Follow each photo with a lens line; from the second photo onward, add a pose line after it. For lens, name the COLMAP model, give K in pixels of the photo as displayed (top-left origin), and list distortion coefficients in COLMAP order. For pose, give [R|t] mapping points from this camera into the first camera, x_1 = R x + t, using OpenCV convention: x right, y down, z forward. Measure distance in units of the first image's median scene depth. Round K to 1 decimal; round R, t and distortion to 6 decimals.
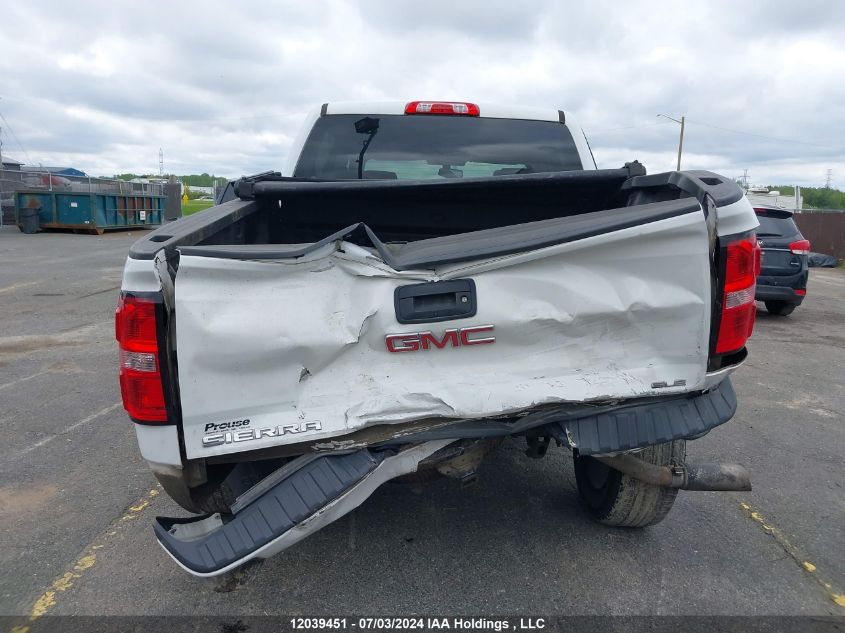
lens RADIAL K [[679.4, 0, 422.5], [0, 679.4, 316.5], [0, 0, 1]] dist [0.055375, -0.064412]
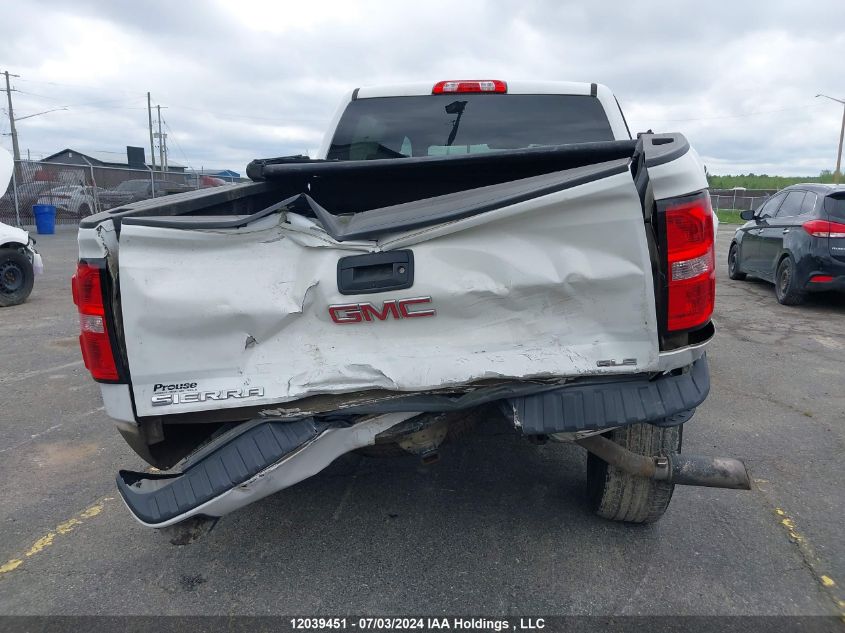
lens RADIAL K [[679.4, 0, 422.5], [0, 679.4, 316.5], [0, 0, 1]] dist [0.055375, -0.064412]
pose [[0.979468, 0.018962, -0.200704, 0.286525], [-0.017860, 0.999814, 0.007303, 0.033909], [0.200805, -0.003568, 0.979625, 0.037287]]
